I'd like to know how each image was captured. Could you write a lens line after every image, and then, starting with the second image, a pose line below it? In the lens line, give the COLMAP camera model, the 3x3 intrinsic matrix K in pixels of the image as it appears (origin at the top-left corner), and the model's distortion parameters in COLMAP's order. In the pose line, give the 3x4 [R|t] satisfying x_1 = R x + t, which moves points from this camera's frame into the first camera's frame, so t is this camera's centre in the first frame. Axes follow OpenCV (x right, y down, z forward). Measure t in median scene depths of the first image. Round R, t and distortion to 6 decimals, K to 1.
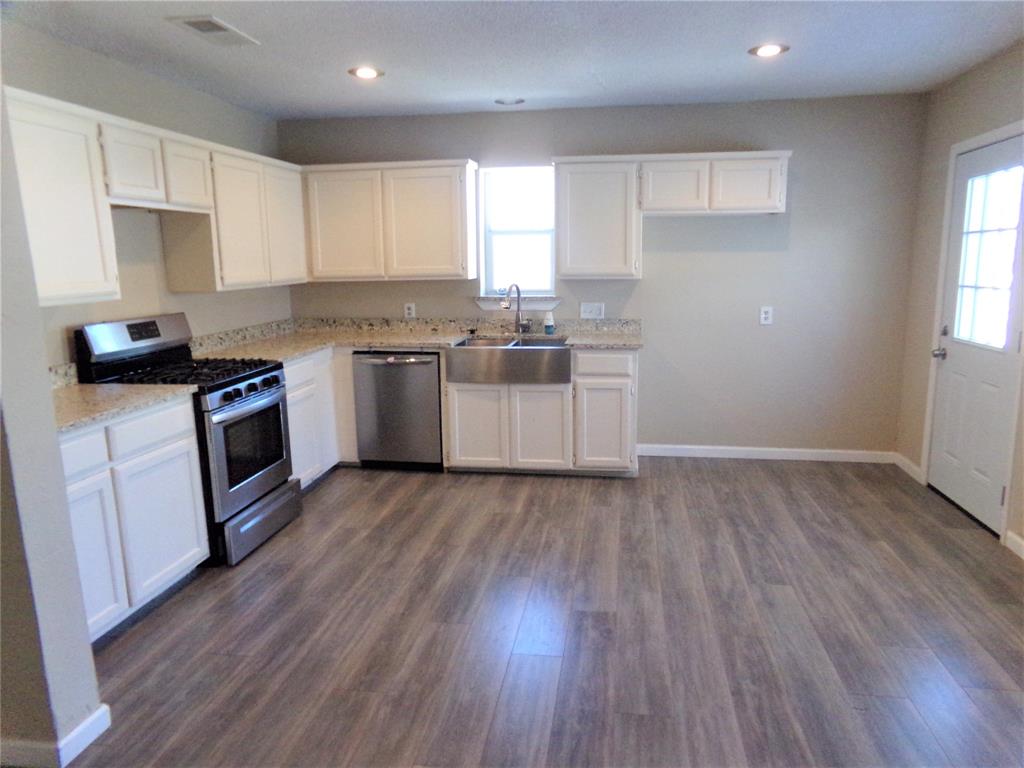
lens RADIAL K [[701.5, 0, 519.7], [0, 701.5, 390.5], [0, 0, 1]] dist [0.000304, 0.008159]
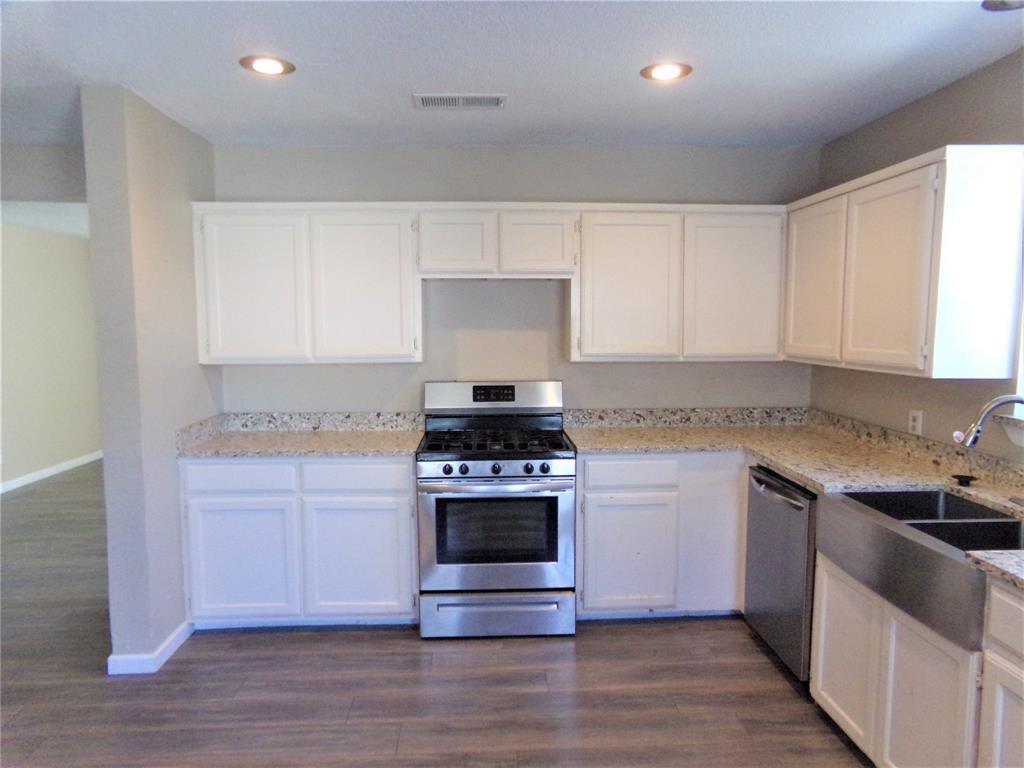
lens RADIAL K [[701.5, 0, 524.7], [0, 701.5, 406.4], [0, 0, 1]] dist [0.000304, 0.008159]
pose [[0.209645, 0.138314, -0.967945, 0.483128], [-0.190026, 0.976833, 0.098426, -0.174376], [0.959134, 0.163300, 0.231072, 0.783005]]
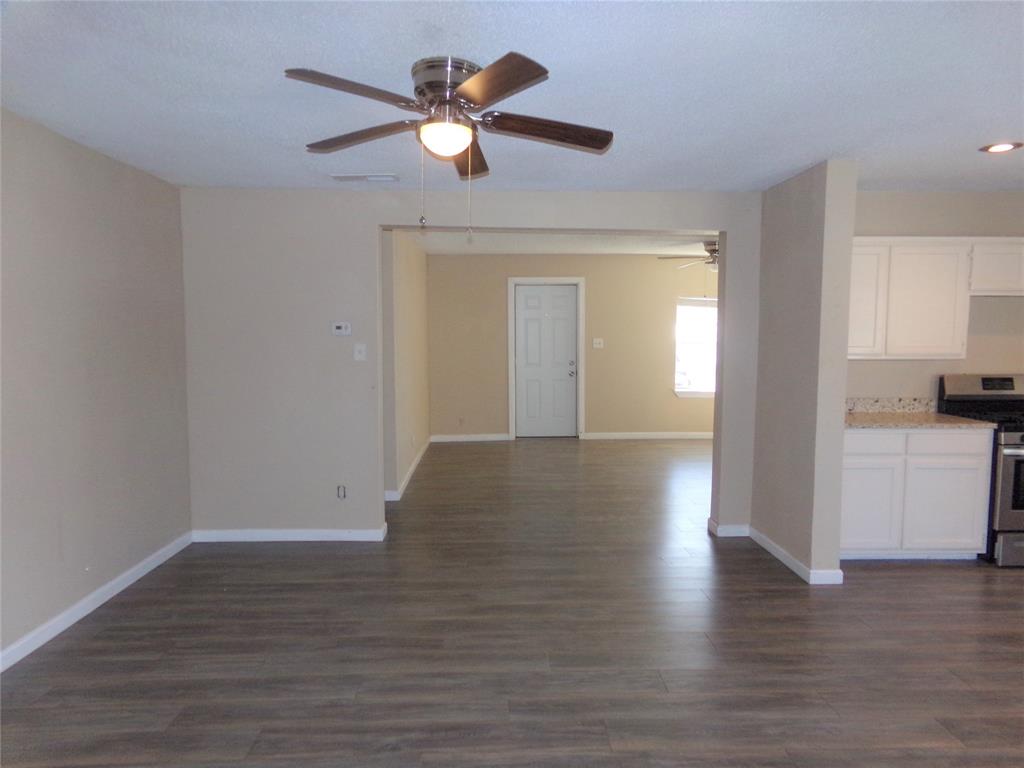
lens RADIAL K [[701.5, 0, 517.5], [0, 701.5, 389.4], [0, 0, 1]] dist [0.000304, 0.008159]
pose [[0.189236, 0.106721, -0.976115, 0.601355], [-0.195118, 0.978340, 0.069138, 0.011904], [0.962351, 0.177374, 0.205961, -0.167869]]
